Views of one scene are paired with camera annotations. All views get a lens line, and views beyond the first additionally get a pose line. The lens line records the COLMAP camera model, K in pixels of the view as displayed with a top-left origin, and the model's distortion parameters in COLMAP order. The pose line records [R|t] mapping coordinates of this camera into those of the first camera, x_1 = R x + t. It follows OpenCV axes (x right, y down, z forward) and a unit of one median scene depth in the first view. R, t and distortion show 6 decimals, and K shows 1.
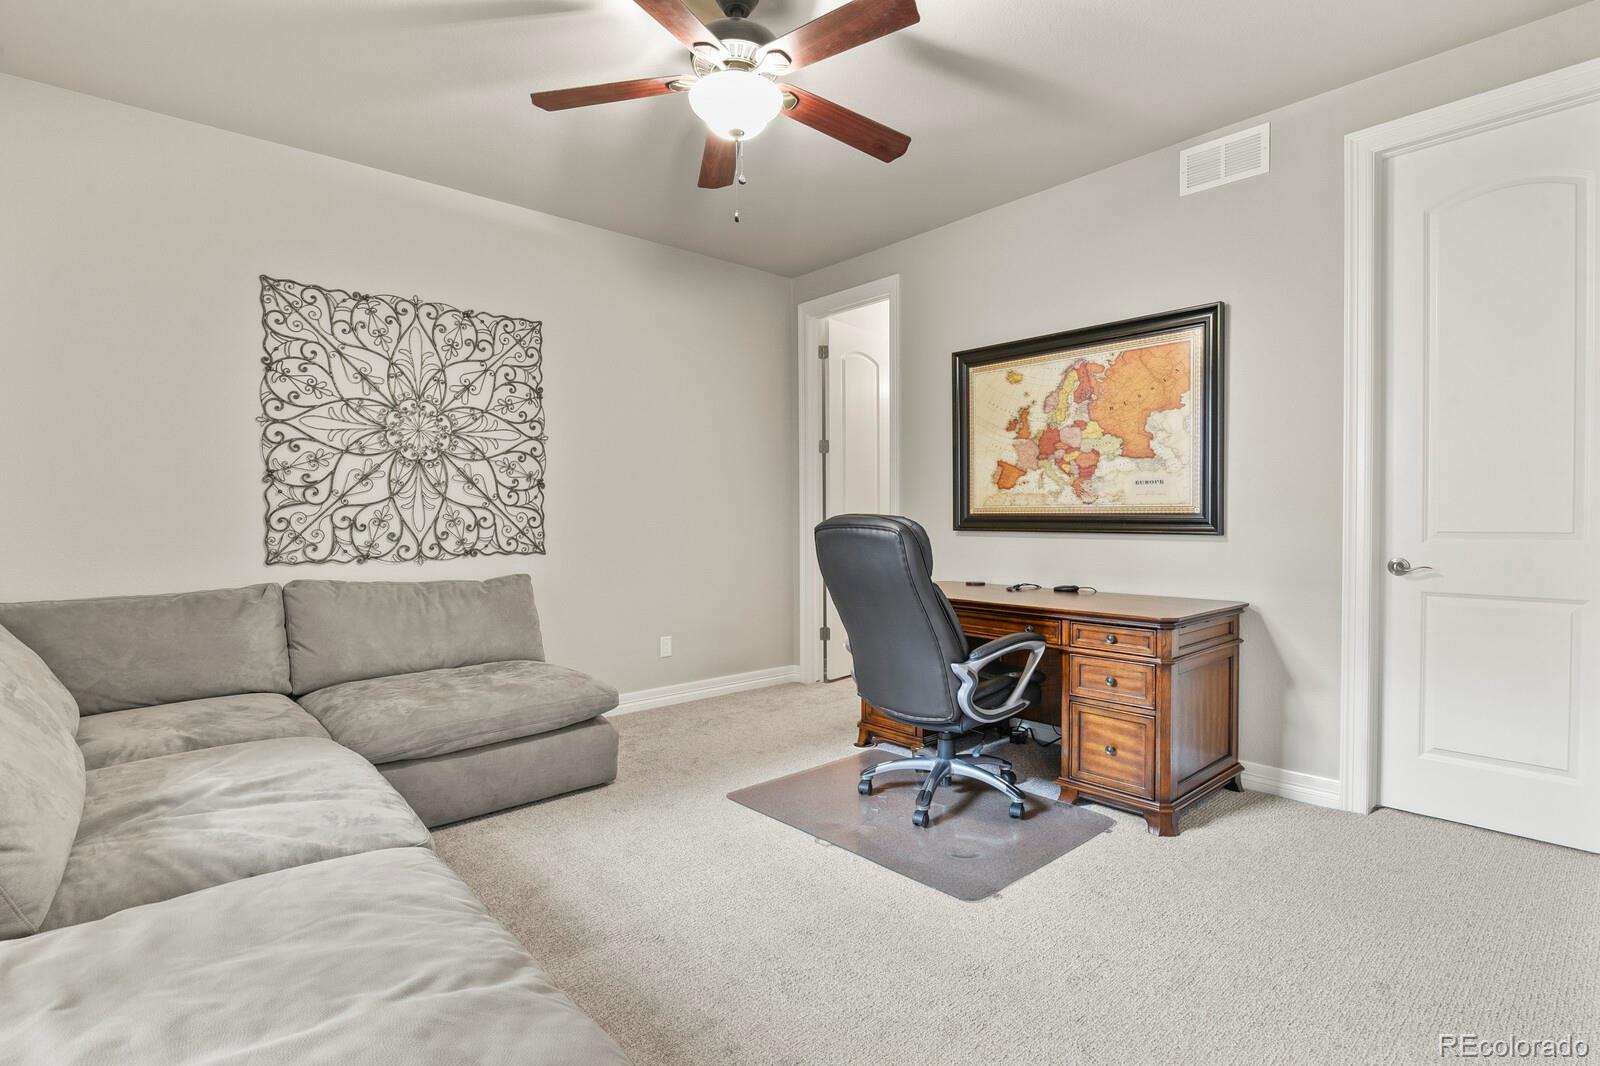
lens RADIAL K [[779.7, 0, 800.1], [0, 779.7, 531.0], [0, 0, 1]] dist [-0.015616, -0.000909]
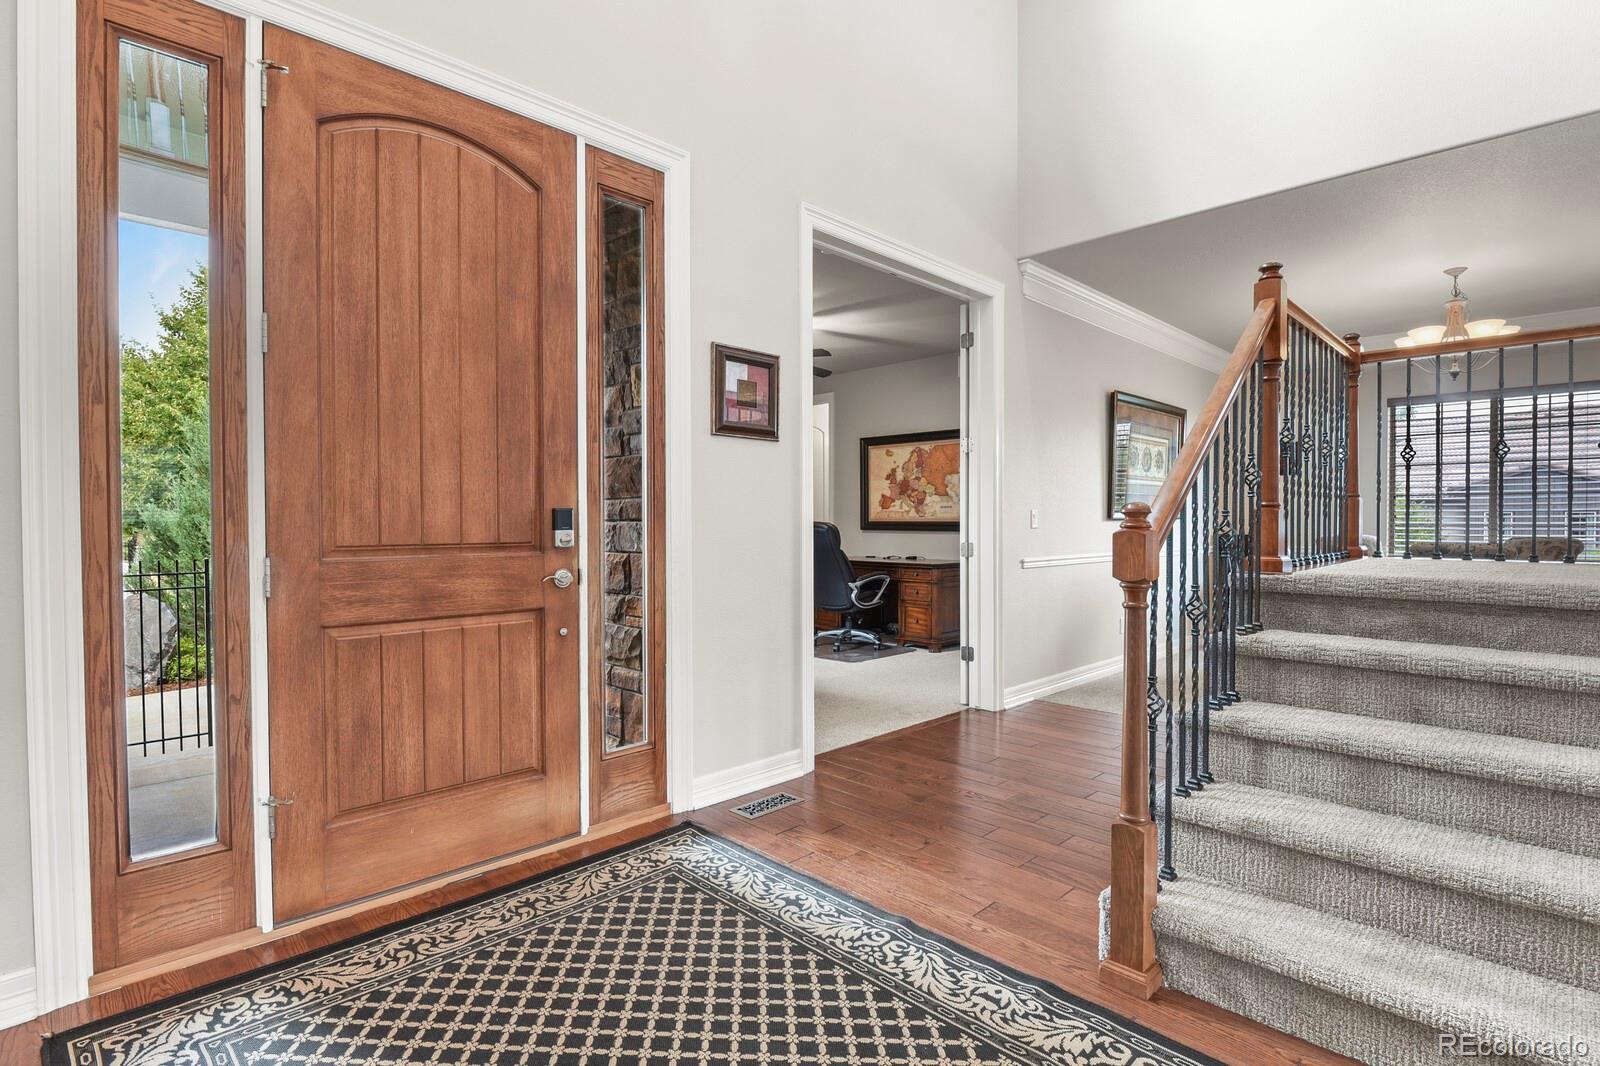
lens RADIAL K [[779.7, 0, 800.3], [0, 779.7, 531.8], [0, 0, 1]] dist [-0.015616, -0.000909]
pose [[0.998803, 0.002894, 0.048833, -0.057167], [-0.002587, 0.999977, -0.006345, 0.019742], [-0.048851, 0.006211, 0.998787, -1.078746]]
